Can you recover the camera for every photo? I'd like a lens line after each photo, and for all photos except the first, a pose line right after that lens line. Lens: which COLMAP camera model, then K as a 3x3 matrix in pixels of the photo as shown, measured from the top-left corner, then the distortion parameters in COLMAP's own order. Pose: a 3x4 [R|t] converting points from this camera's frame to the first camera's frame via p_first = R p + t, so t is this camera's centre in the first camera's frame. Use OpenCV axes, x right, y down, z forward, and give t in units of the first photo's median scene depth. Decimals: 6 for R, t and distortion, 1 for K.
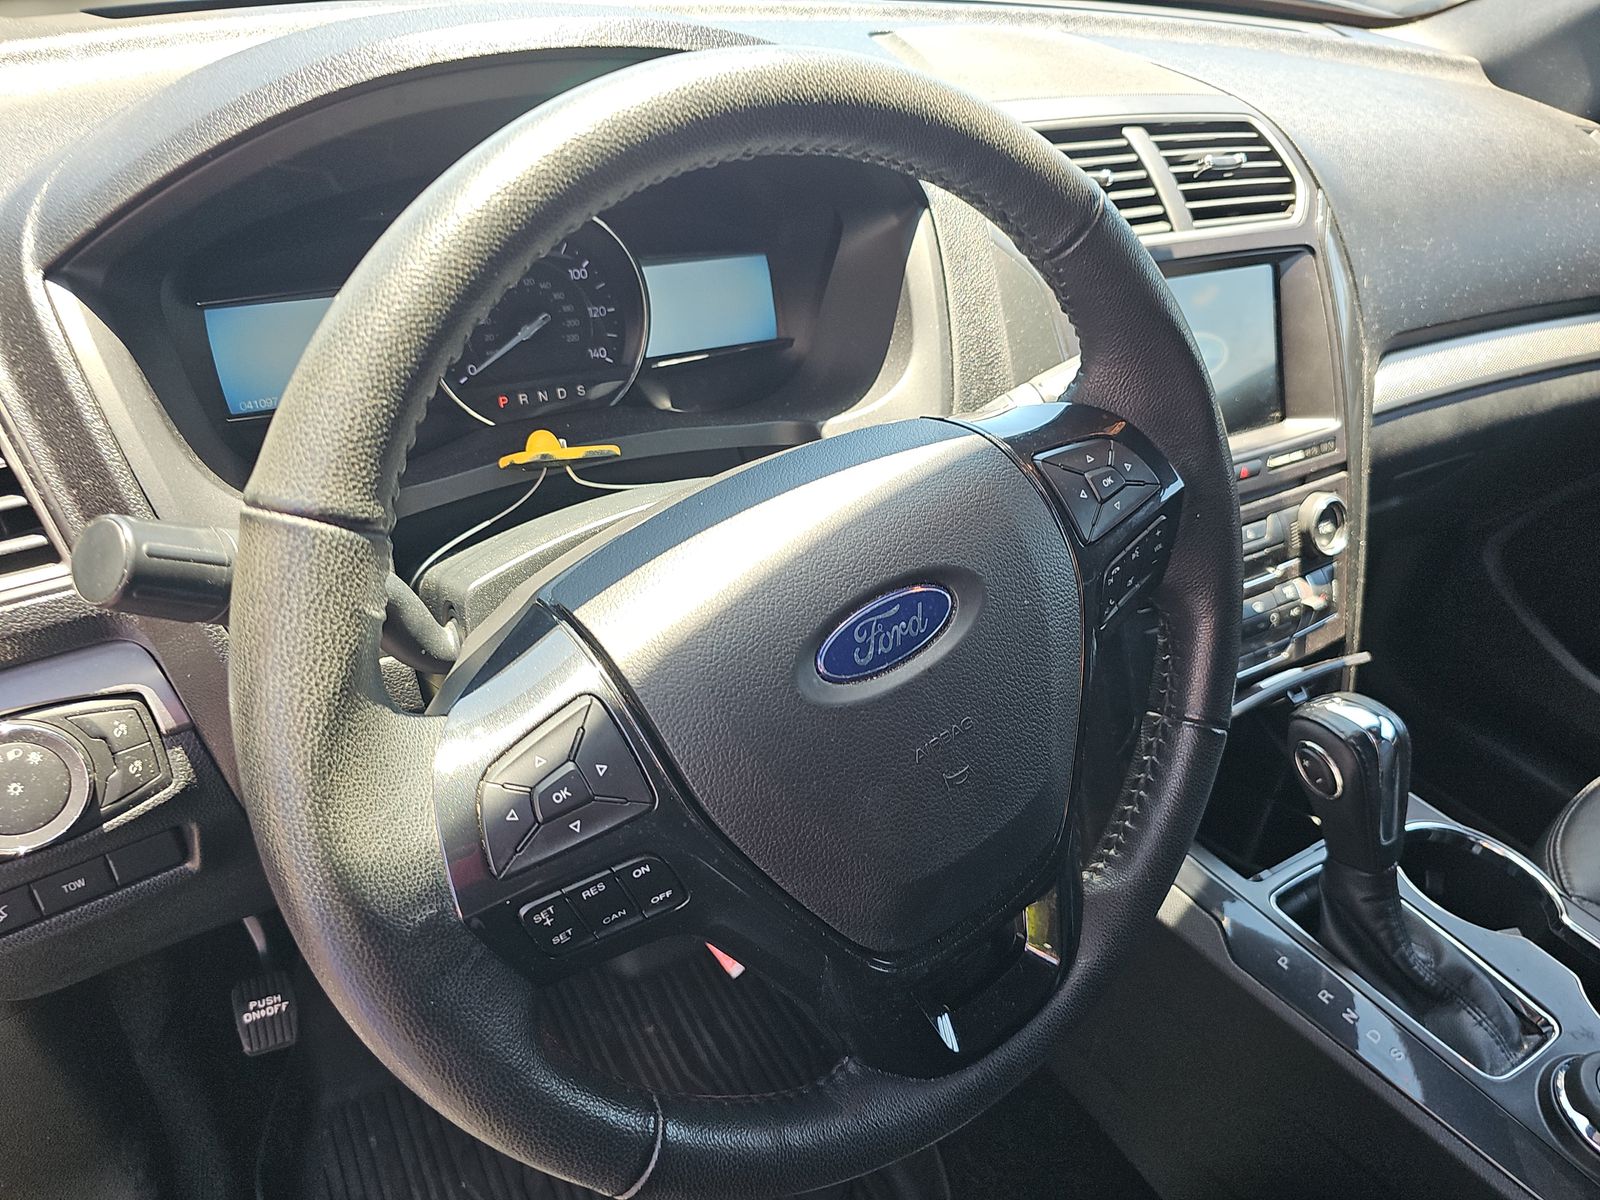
lens RADIAL K [[1077.7, 0, 806.1], [0, 1077.7, 601.1], [0, 0, 1]] dist [0.068171, 0.001044]
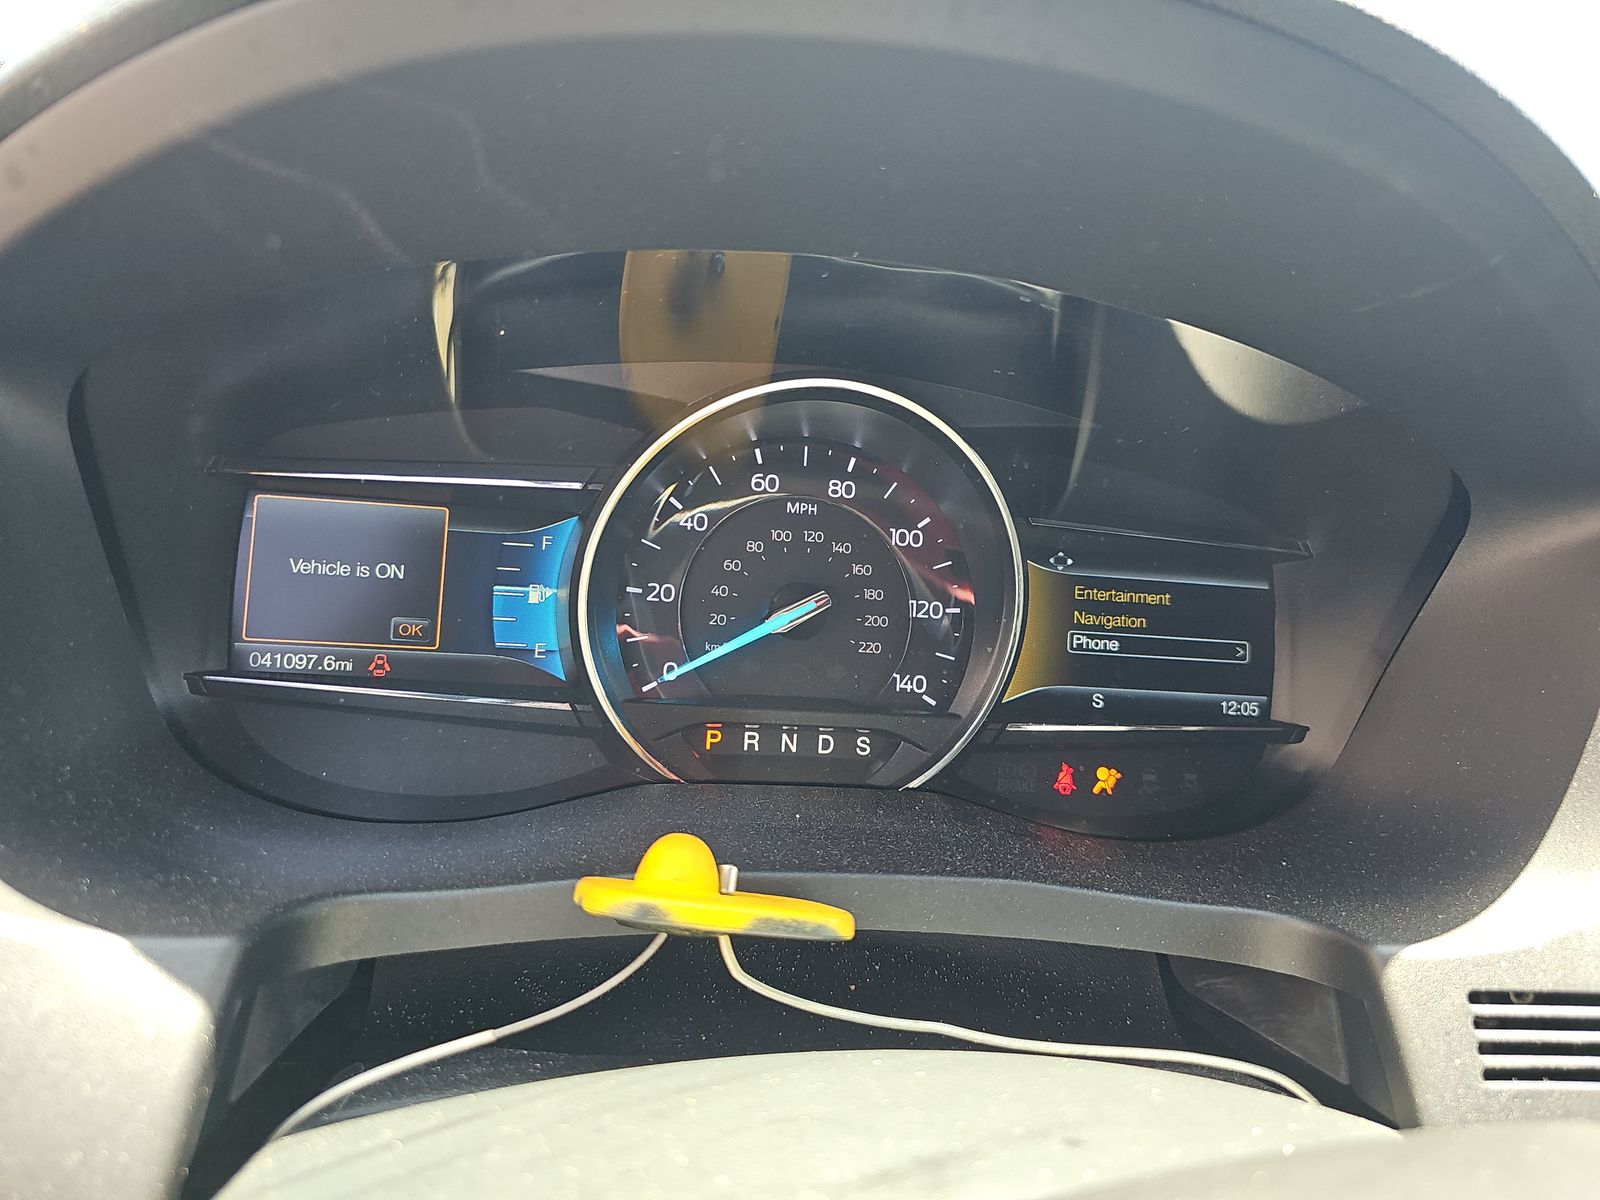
lens RADIAL K [[1077.7, 0, 804.1], [0, 1077.7, 601.6], [0, 0, 1]] dist [0.068171, 0.001044]
pose [[0.937583, 0.146881, -0.315219, -0.083864], [-0.243992, 0.923723, -0.295302, -0.101547], [0.247801, 0.353782, 0.901905, 0.516527]]
